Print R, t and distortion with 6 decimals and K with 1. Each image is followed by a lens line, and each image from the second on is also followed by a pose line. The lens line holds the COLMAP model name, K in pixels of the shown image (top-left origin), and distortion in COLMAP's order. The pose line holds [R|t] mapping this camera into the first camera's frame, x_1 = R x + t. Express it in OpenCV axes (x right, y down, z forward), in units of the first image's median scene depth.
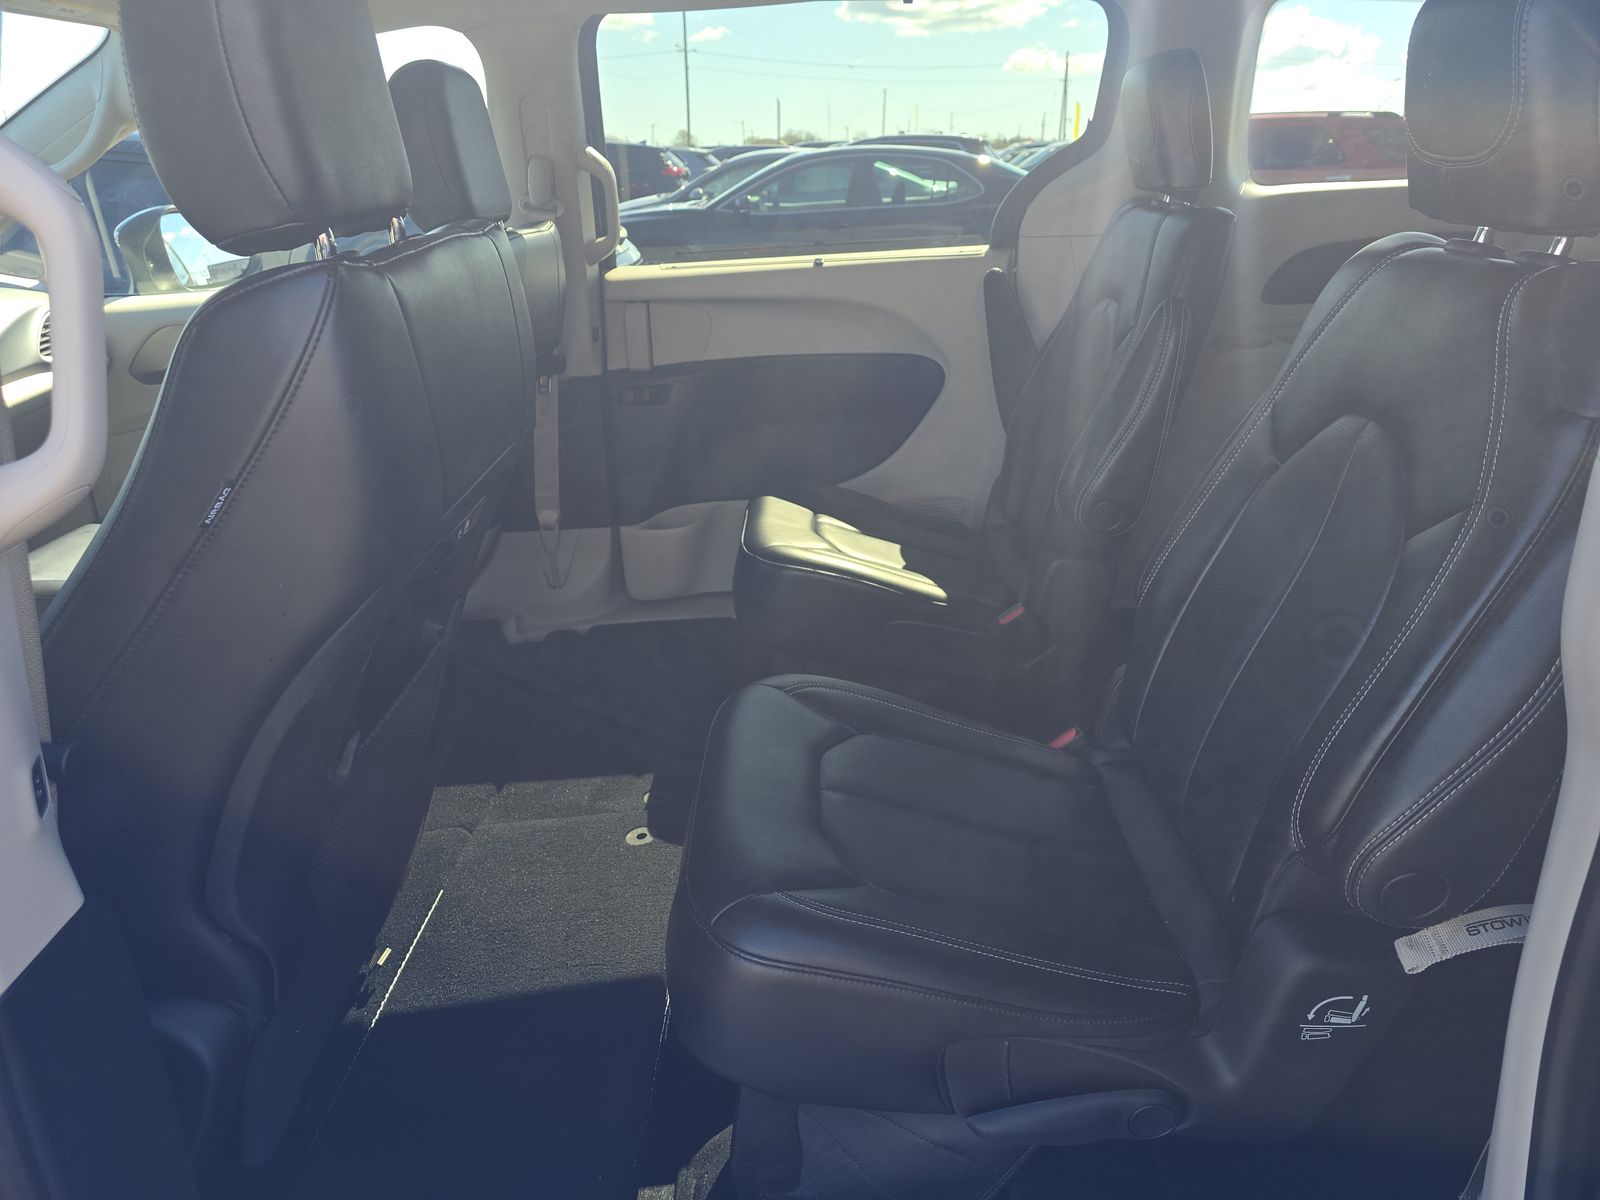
lens RADIAL K [[1068.1, 0, 805.6], [0, 1068.1, 603.8], [0, 0, 1]] dist [0.025888, -0.006844]
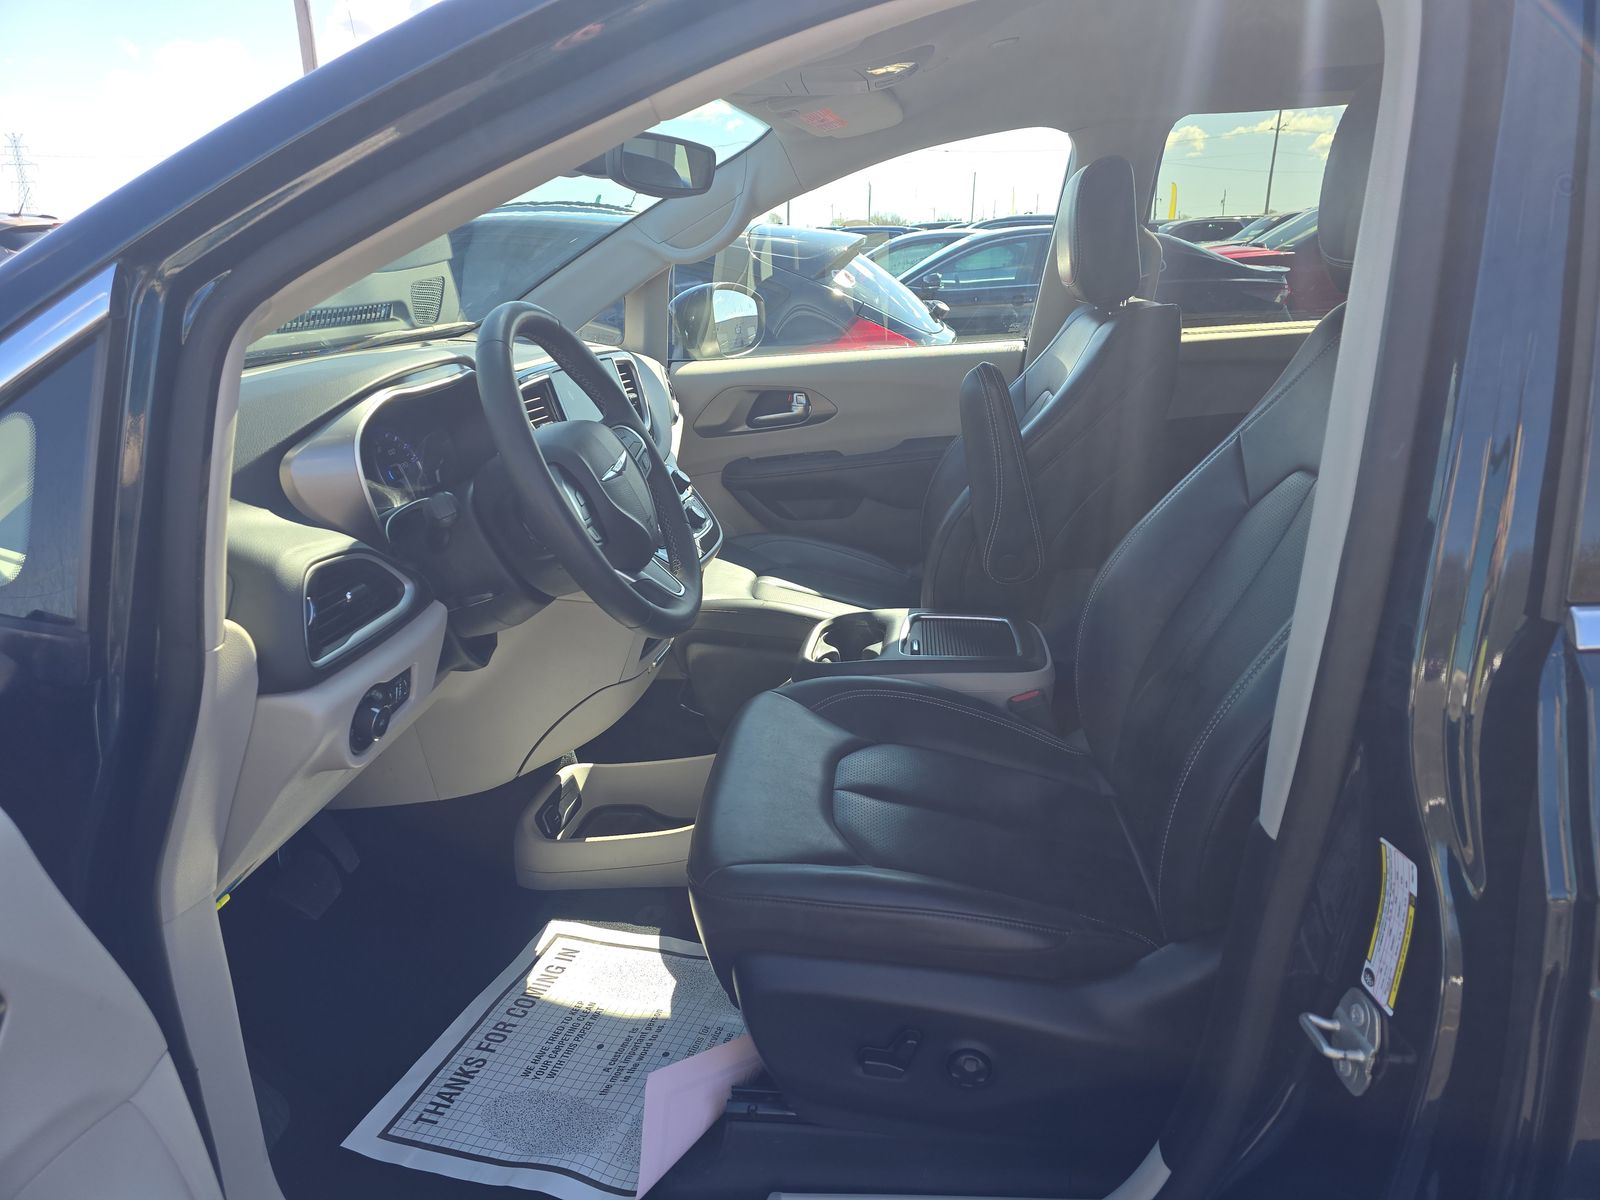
lens RADIAL K [[1068.1, 0, 805.6], [0, 1068.1, 603.8], [0, 0, 1]] dist [0.025888, -0.006844]
pose [[0.997547, 0.017038, -0.067897, -0.099506], [-0.021430, 0.997688, -0.064493, 0.010537], [0.066641, 0.065790, 0.995606, -0.025861]]
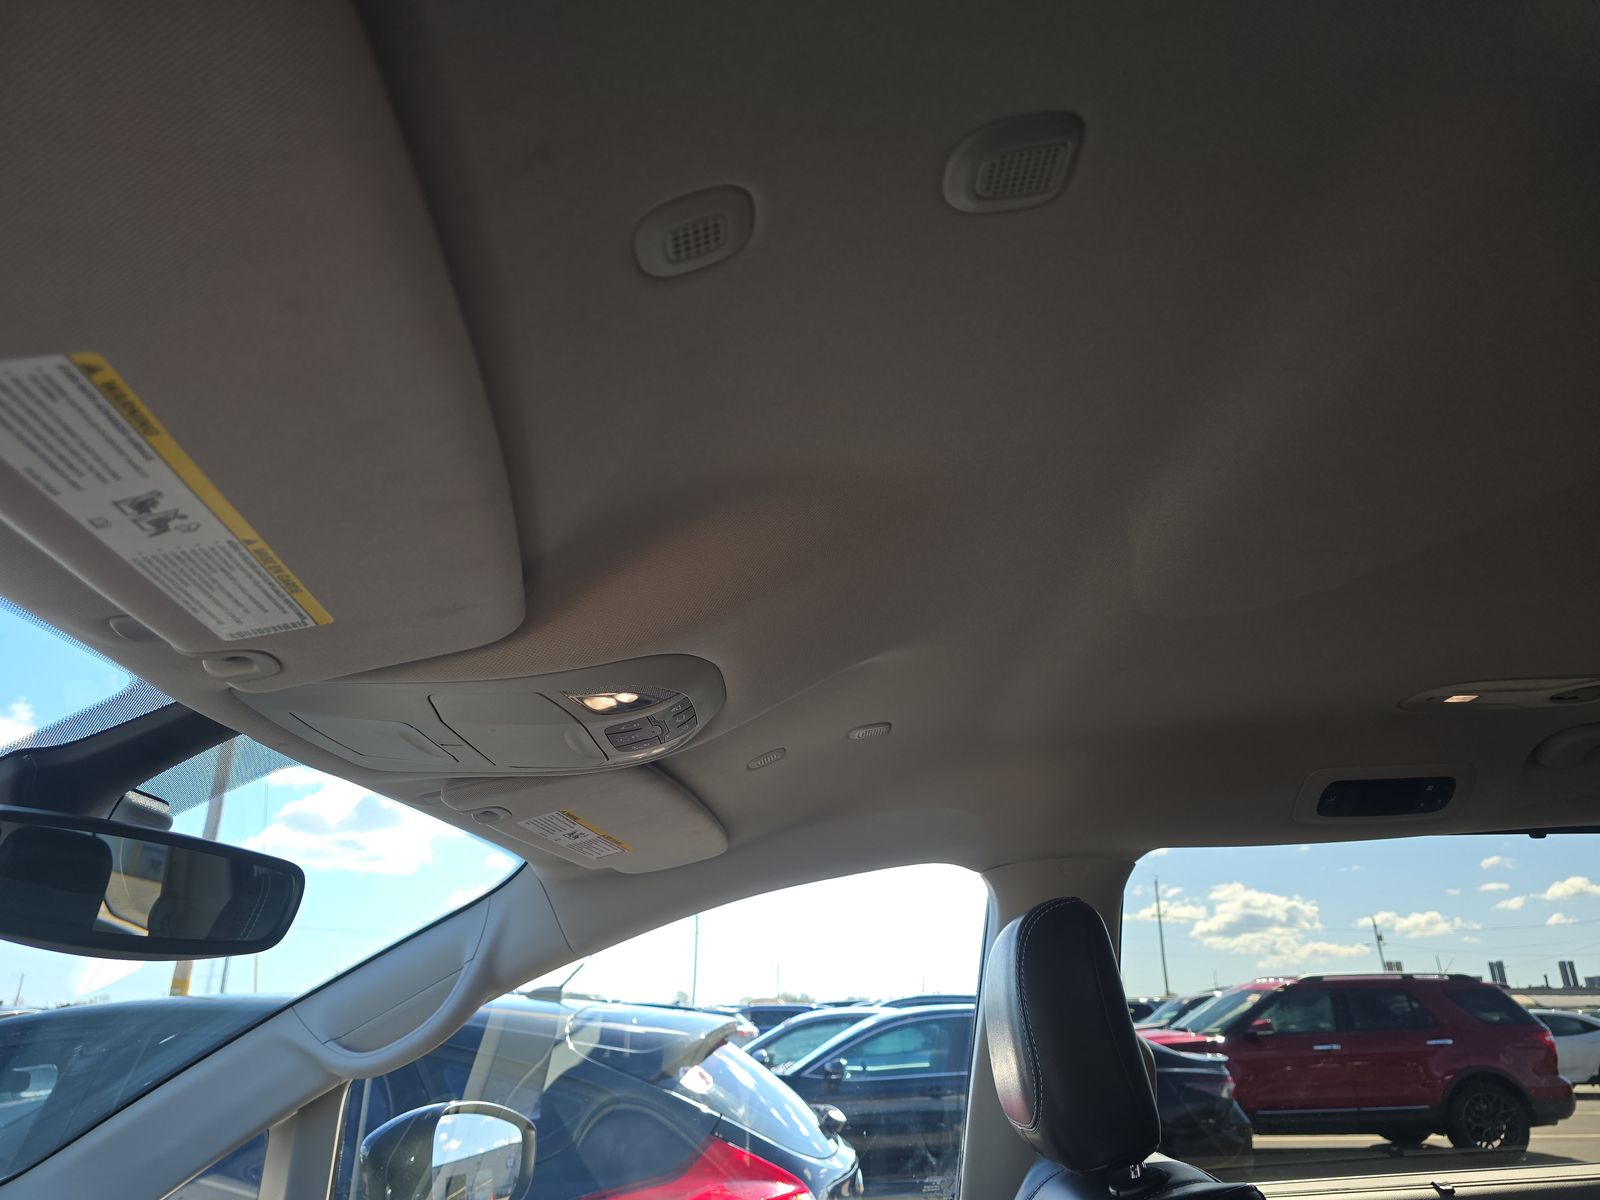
lens RADIAL K [[1068.1, 0, 805.6], [0, 1068.1, 603.8], [0, 0, 1]] dist [0.025888, -0.006844]
pose [[0.999959, 0.001083, 0.008950, -0.087229], [0.005387, 0.724273, -0.689492, -0.028810], [-0.007228, 0.689513, 0.724238, 0.063611]]
